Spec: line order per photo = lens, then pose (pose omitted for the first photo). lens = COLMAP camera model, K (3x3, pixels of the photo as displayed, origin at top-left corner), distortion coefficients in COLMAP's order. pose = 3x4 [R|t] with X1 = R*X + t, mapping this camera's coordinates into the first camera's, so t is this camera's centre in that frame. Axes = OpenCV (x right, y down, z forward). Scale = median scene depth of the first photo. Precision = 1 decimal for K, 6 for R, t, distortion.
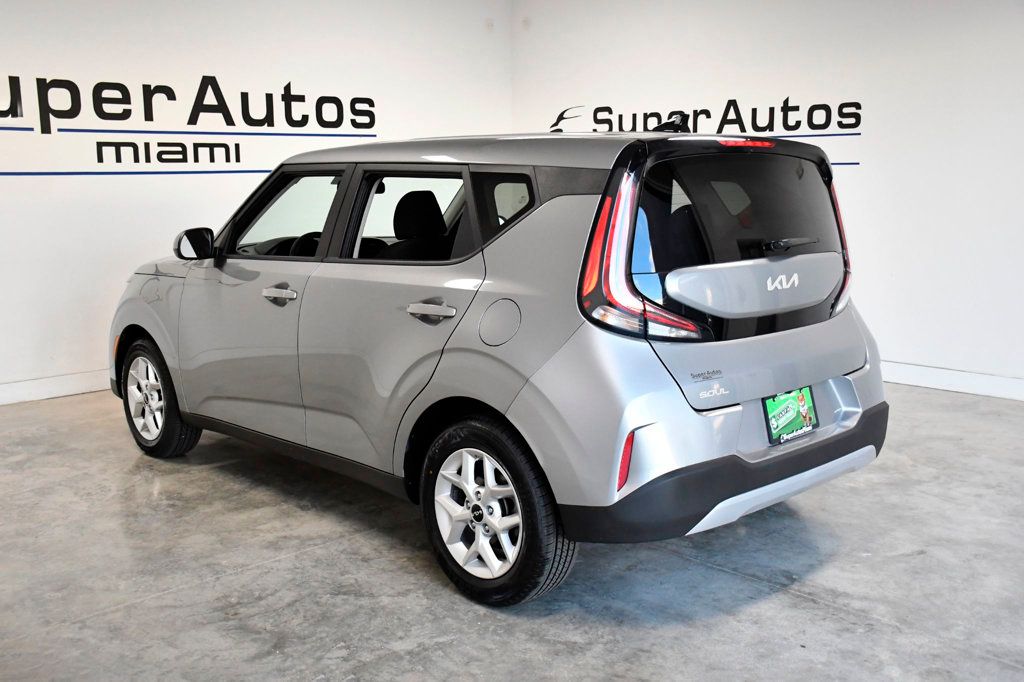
lens RADIAL K [[1008.9, 0, 501.2], [0, 1008.9, 326.0], [0, 0, 1]] dist [0.039535, 0.000000]
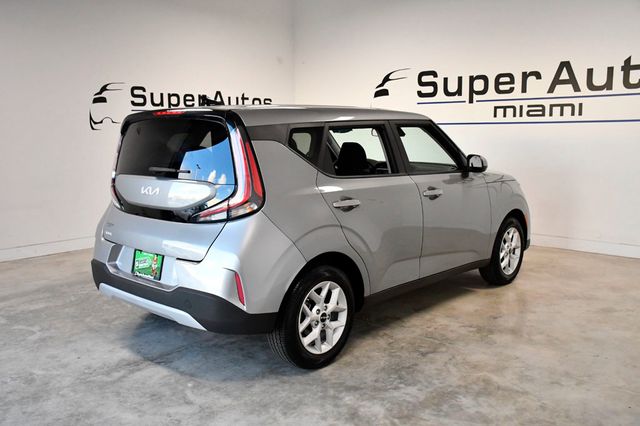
lens RADIAL K [[596.1, 0, 321.4], [0, 596.1, 217.6], [0, 0, 1]] dist [-0.006661, 0.000000]
pose [[0.082267, 0.161024, -0.983516, 0.699975], [-0.142662, 0.978600, 0.148286, -0.102024], [0.986347, 0.128111, 0.103478, 0.624012]]
